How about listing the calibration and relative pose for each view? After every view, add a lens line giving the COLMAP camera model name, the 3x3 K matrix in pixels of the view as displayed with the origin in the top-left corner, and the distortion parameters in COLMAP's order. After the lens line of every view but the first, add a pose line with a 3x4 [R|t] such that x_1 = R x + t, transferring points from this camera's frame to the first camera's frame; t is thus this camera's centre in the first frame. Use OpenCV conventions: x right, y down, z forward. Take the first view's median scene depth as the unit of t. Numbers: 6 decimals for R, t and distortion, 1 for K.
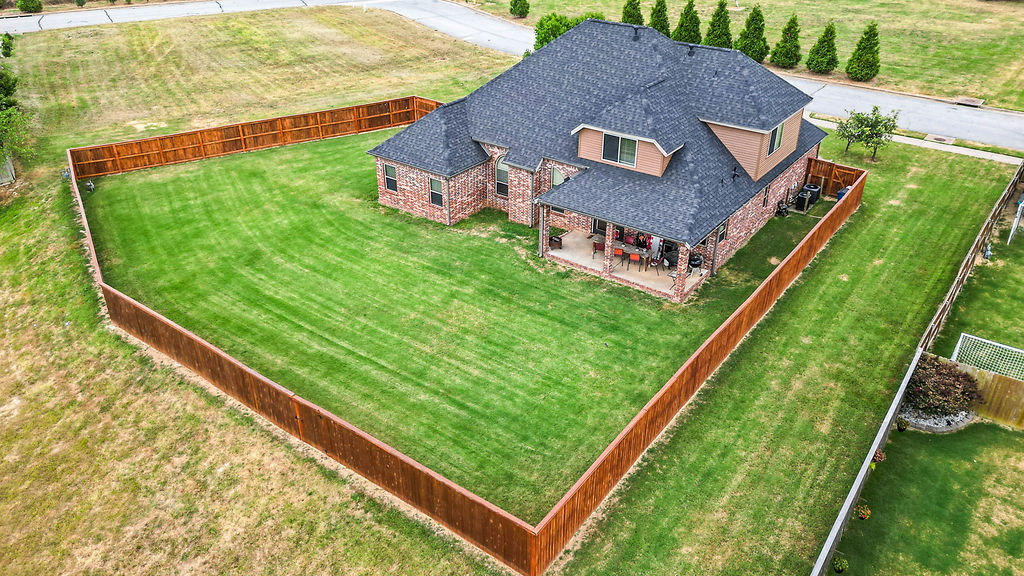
lens RADIAL K [[792.1, 0, 512.0], [0, 792.1, 288.0], [0, 0, 1]] dist [0.036333, -0.000751]
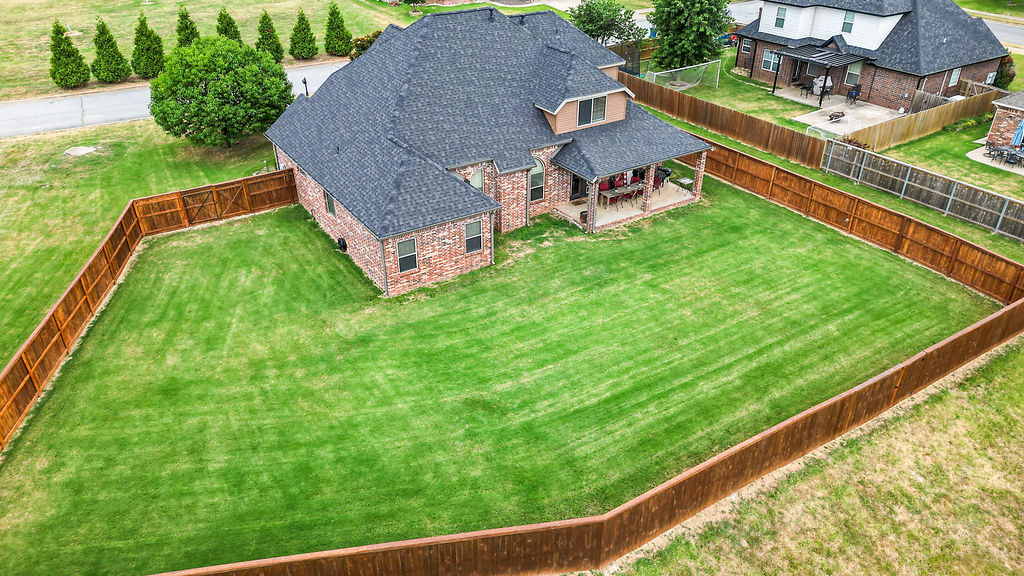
lens RADIAL K [[721.5, 0, 512.0], [0, 721.5, 288.0], [0, 0, 1]] dist [0.087897, -0.139926]
pose [[0.354178, -0.483739, 0.800347, -0.773575], [0.468401, 0.832496, 0.295888, -0.302712], [-0.809418, 0.270086, 0.521436, 0.612309]]
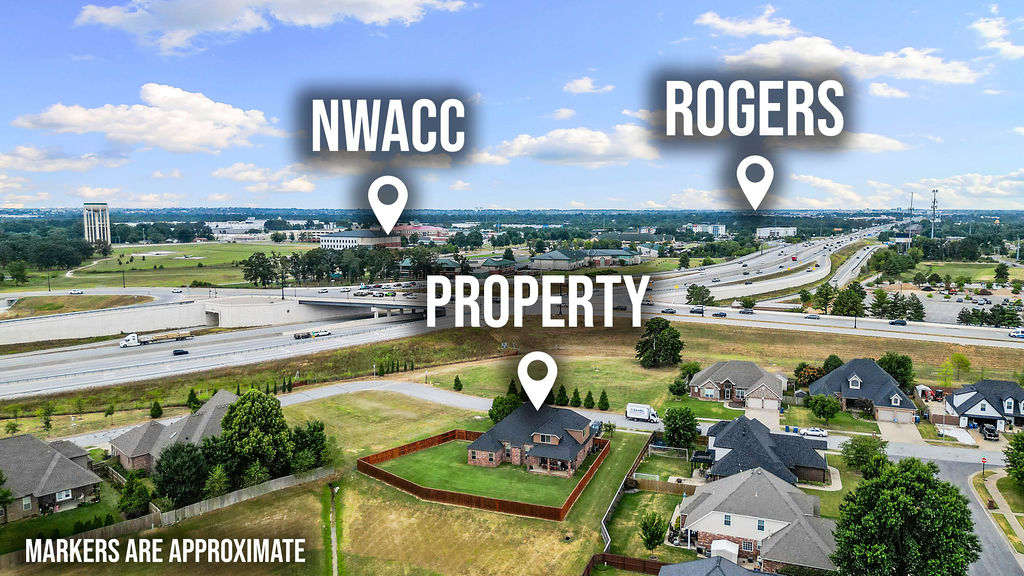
lens RADIAL K [[721.5, 0, 512.0], [0, 721.5, 288.0], [0, 0, 1]] dist [0.087897, -0.139926]
pose [[0.961955, -0.033583, 0.271138, -0.858047], [0.138790, 0.914894, -0.379087, 0.415087], [-0.235332, 0.402296, 0.884747, -2.106480]]
